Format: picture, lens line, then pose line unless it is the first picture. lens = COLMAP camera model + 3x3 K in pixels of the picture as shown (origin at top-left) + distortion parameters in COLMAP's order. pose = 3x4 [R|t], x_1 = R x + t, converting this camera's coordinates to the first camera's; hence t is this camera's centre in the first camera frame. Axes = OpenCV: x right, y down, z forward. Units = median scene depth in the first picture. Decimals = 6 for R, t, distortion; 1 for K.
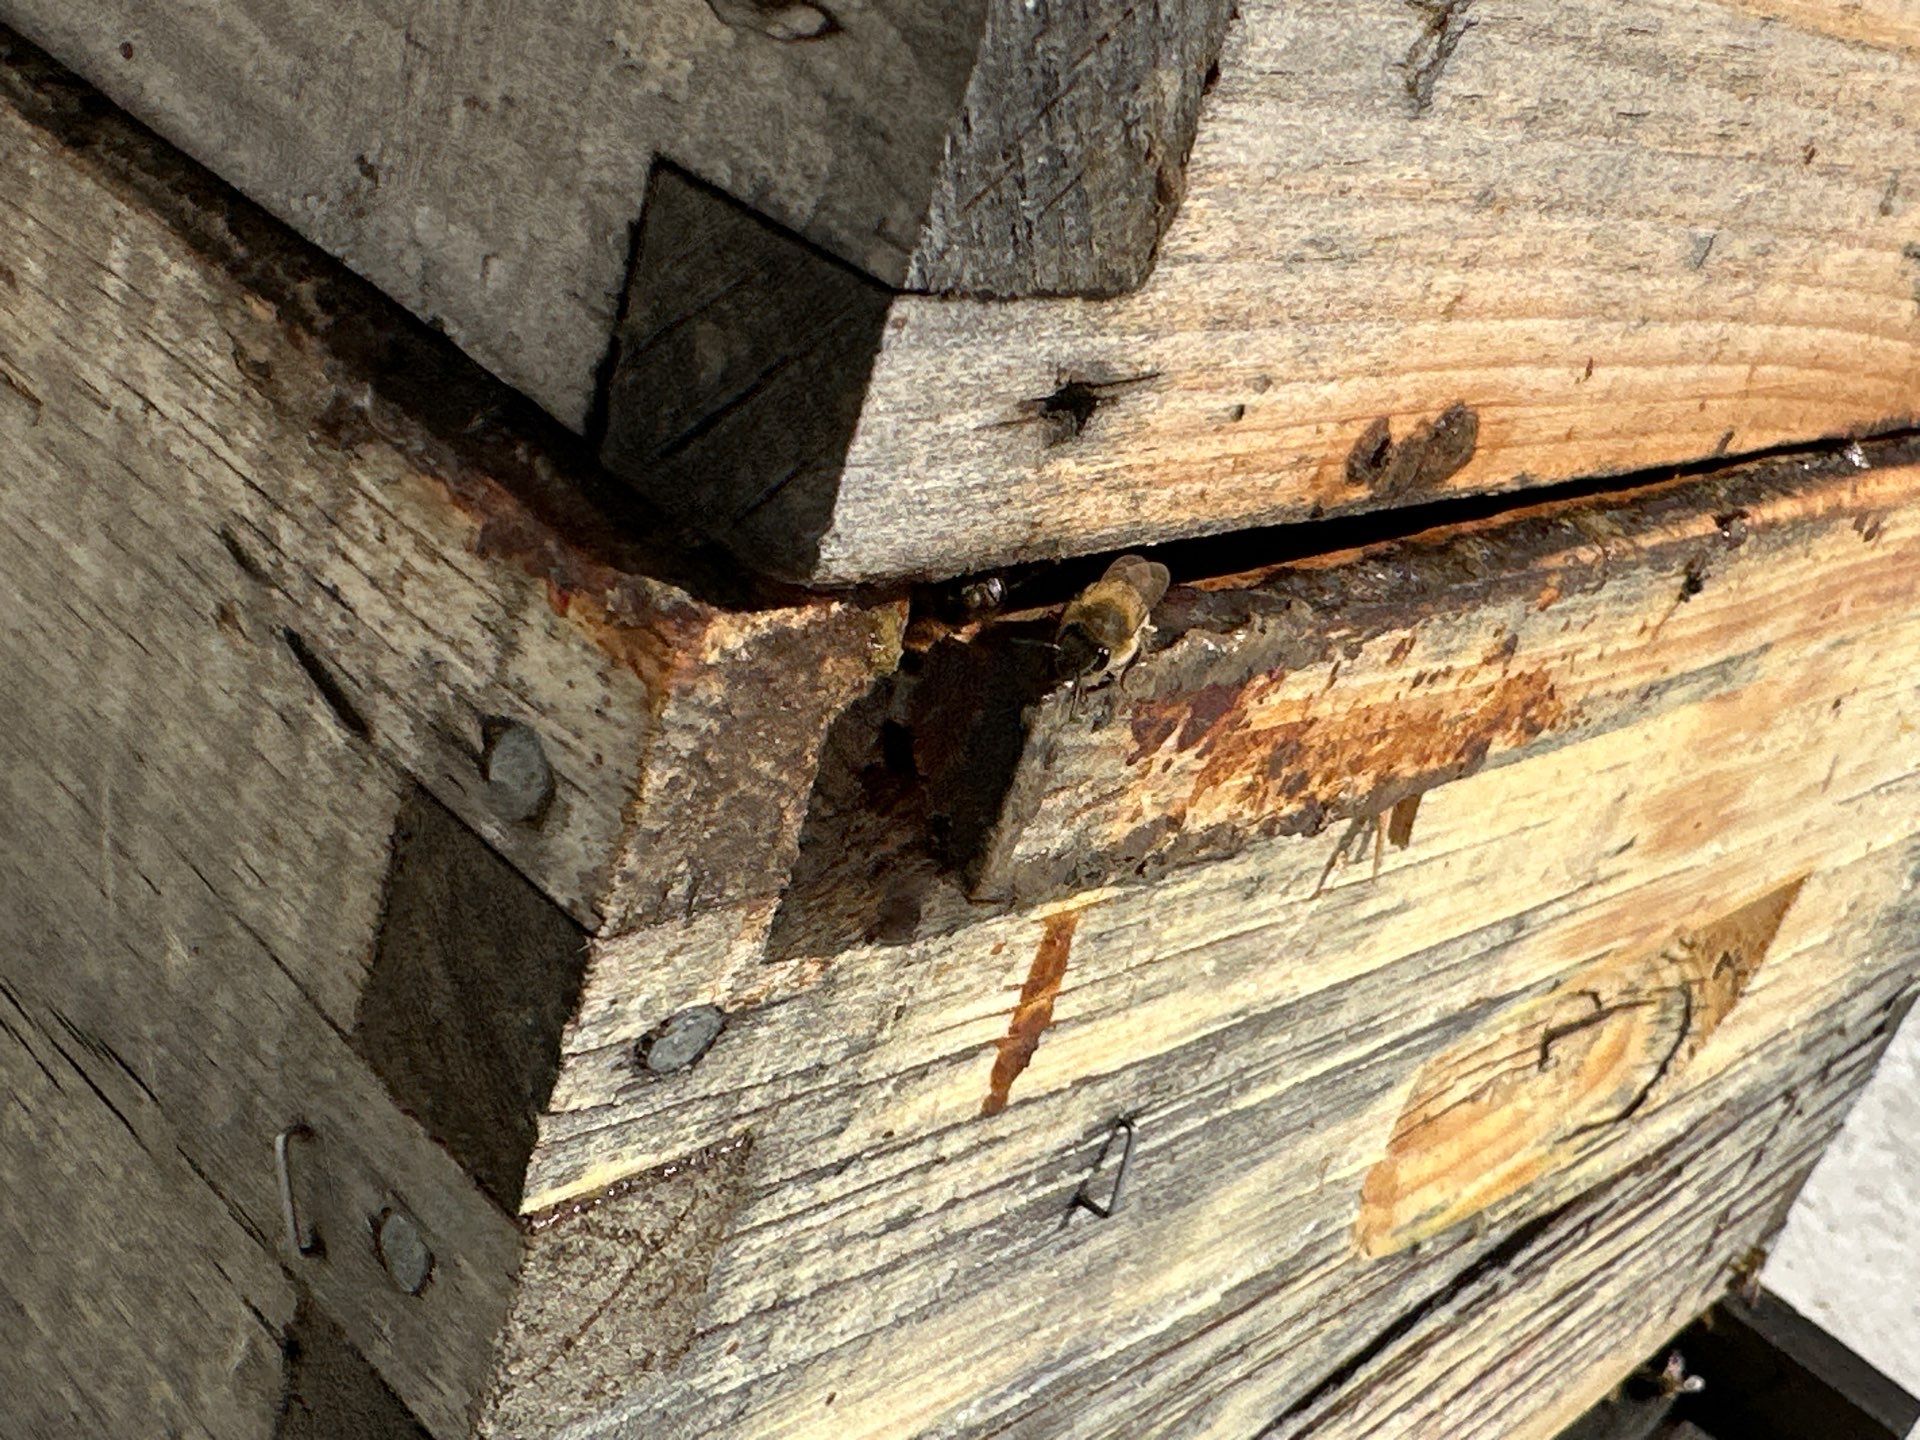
lens RADIAL K [[2172.9, 0, 960.0], [0, 2172.9, 720.0], [0, 0, 1]] dist [0.146824, -0.282017]
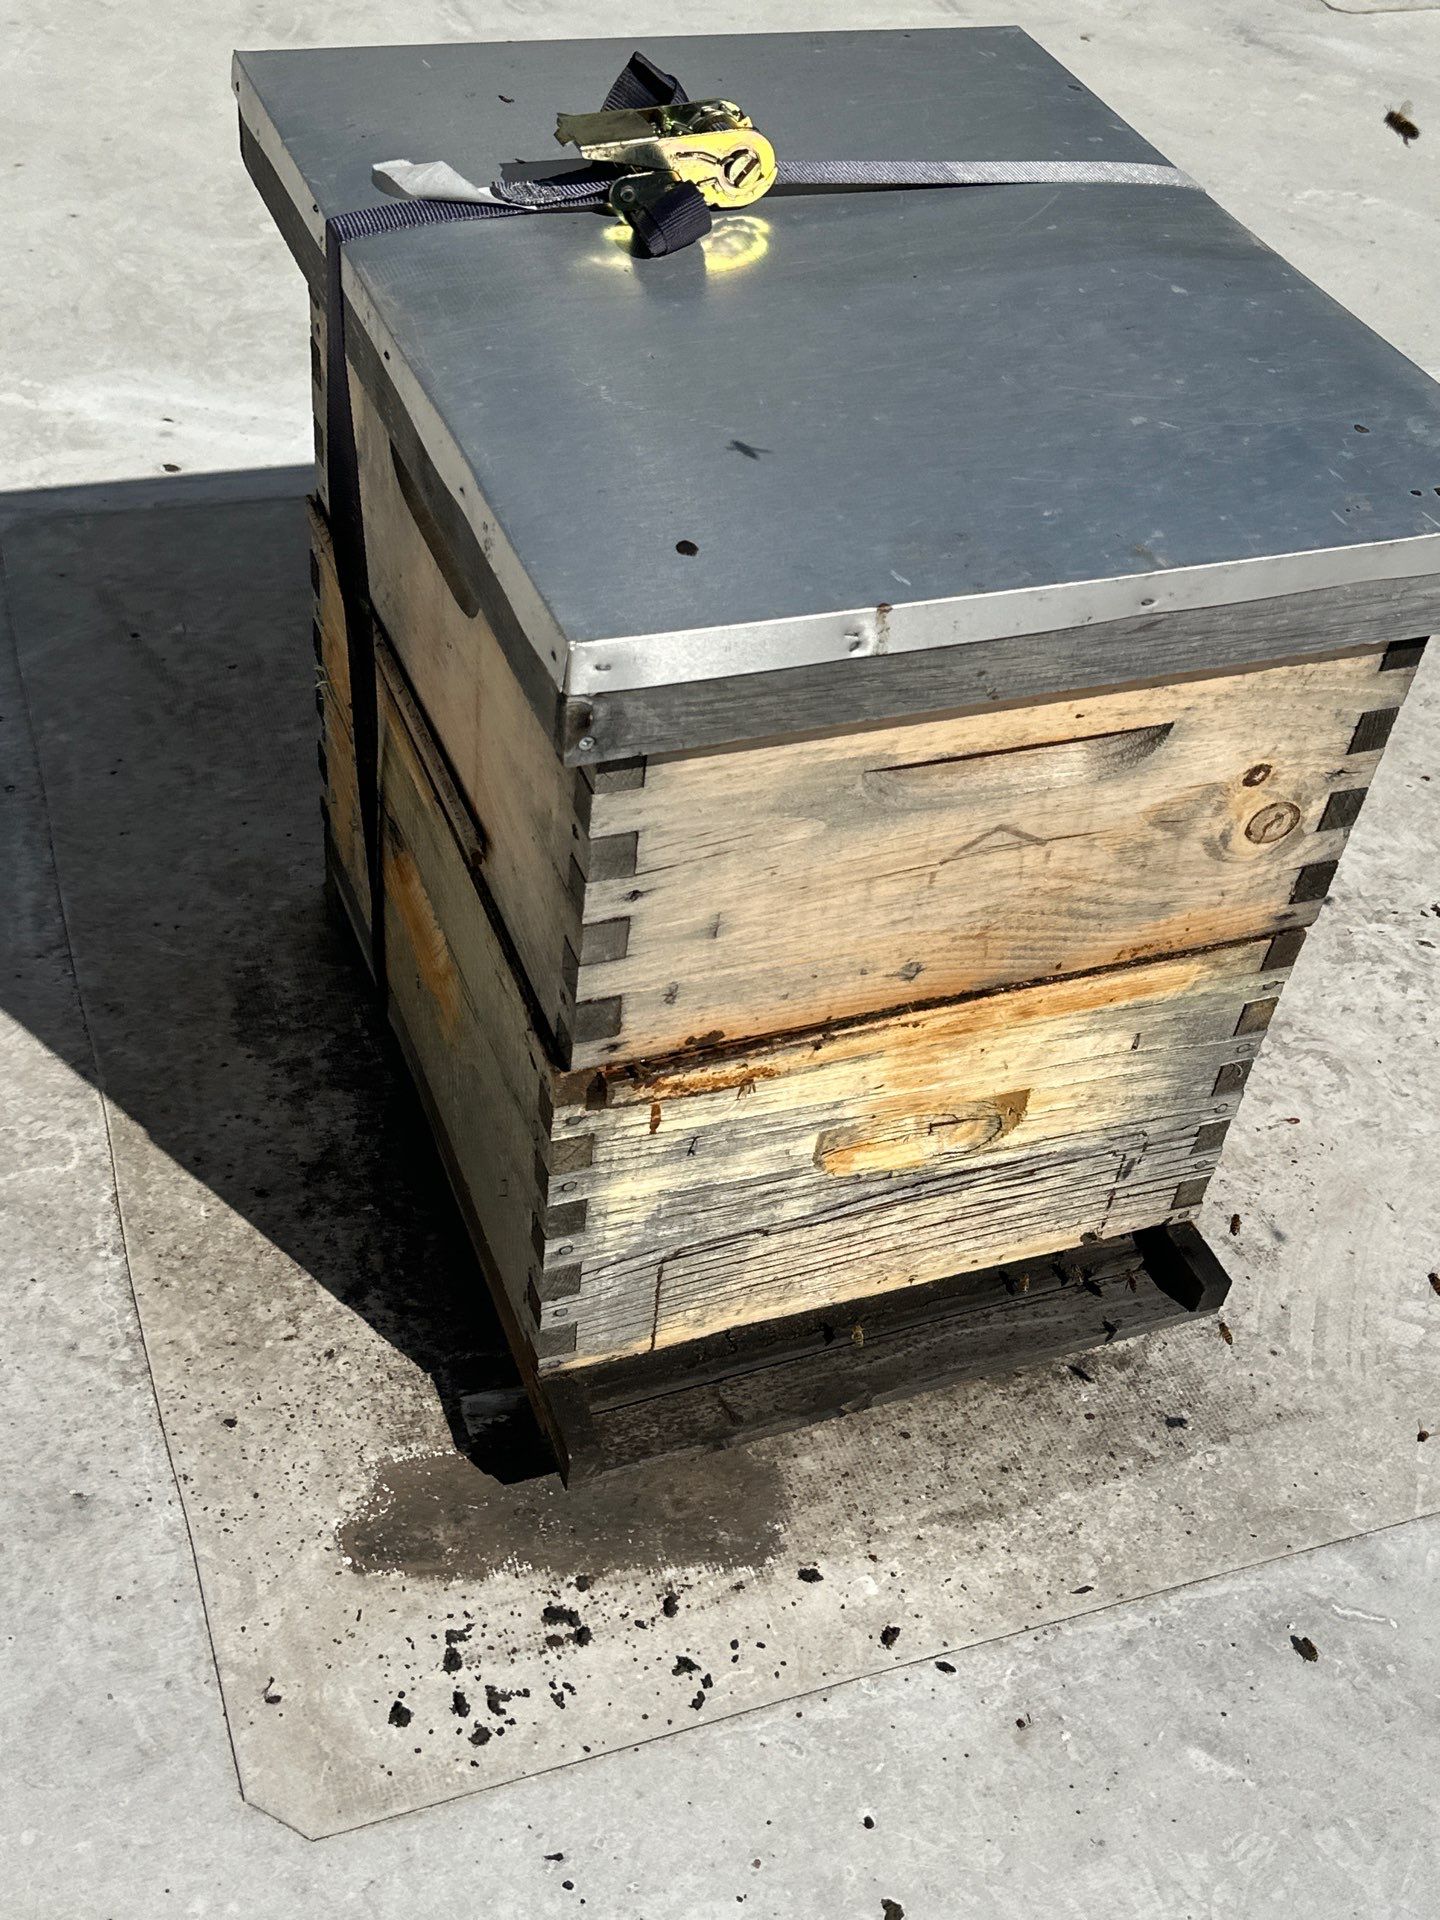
lens RADIAL K [[2172.9, 0, 731.0], [0, 2172.9, 980.8], [0, 0, 1]] dist [0.146824, -0.282017]
pose [[0.891363, 0.133127, -0.433300, 2.722340], [-0.047420, 0.978042, 0.202943, -1.432603], [0.450803, -0.160349, 0.878103, -3.986333]]
